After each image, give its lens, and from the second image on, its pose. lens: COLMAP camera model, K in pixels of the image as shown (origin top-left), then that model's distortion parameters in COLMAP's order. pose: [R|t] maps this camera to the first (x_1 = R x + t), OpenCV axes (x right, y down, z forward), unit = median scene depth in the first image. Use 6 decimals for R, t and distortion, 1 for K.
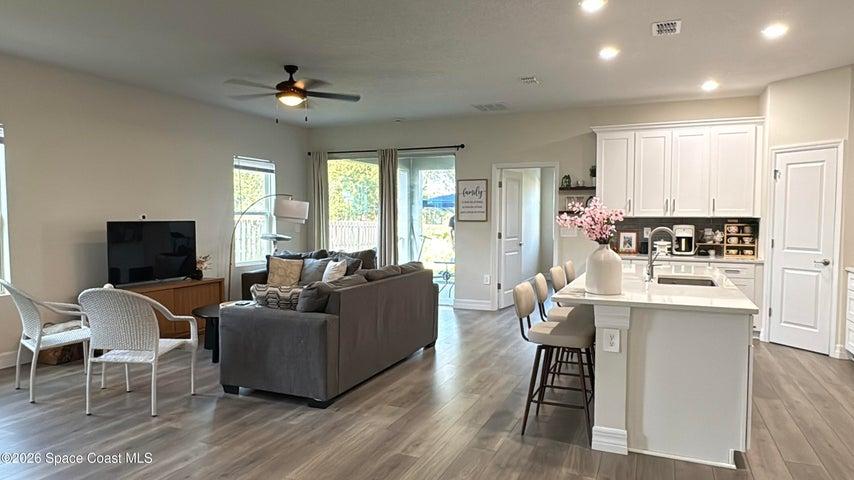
lens RADIAL K [[554.0, 0, 427.0], [0, 554.0, 240.0], [0, 0, 1]] dist [-0.000305, -0.000434]
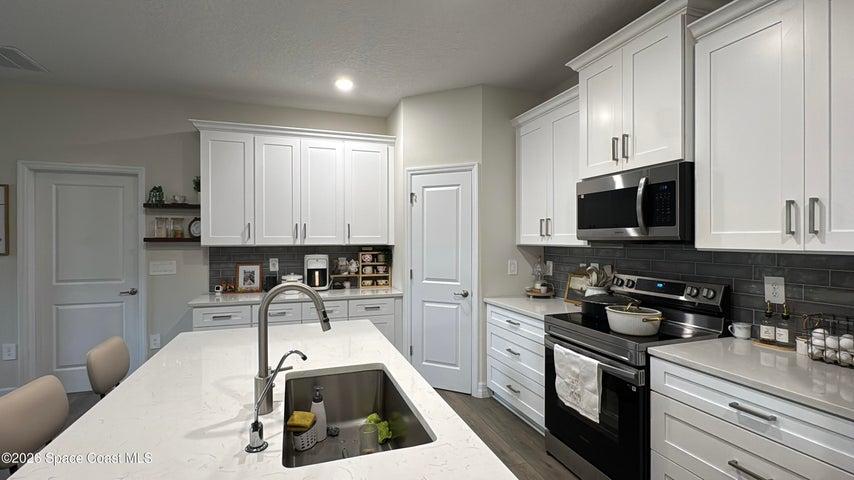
lens RADIAL K [[389.4, 0, 427.0], [0, 389.4, 240.0], [0, 0, 1]] dist [-0.003651, -0.000325]
pose [[0.741249, -0.005526, 0.671207, 0.194915], [0.033615, 0.999017, -0.028898, -0.026939], [-0.670387, 0.043983, 0.740707, 0.457544]]
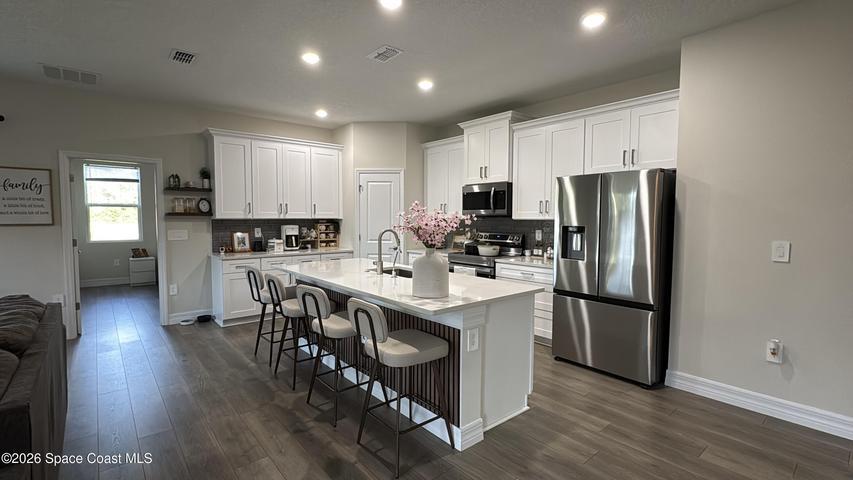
lens RADIAL K [[389.0, 0, 426.5], [0, 389.0, 240.0], [0, 0, 1]] dist [-0.003651, -0.000325]
pose [[0.446191, -0.053742, 0.893323, -0.168045], [0.038014, 0.998433, 0.041078, -0.018698], [-0.894130, 0.015630, 0.447535, 0.361117]]
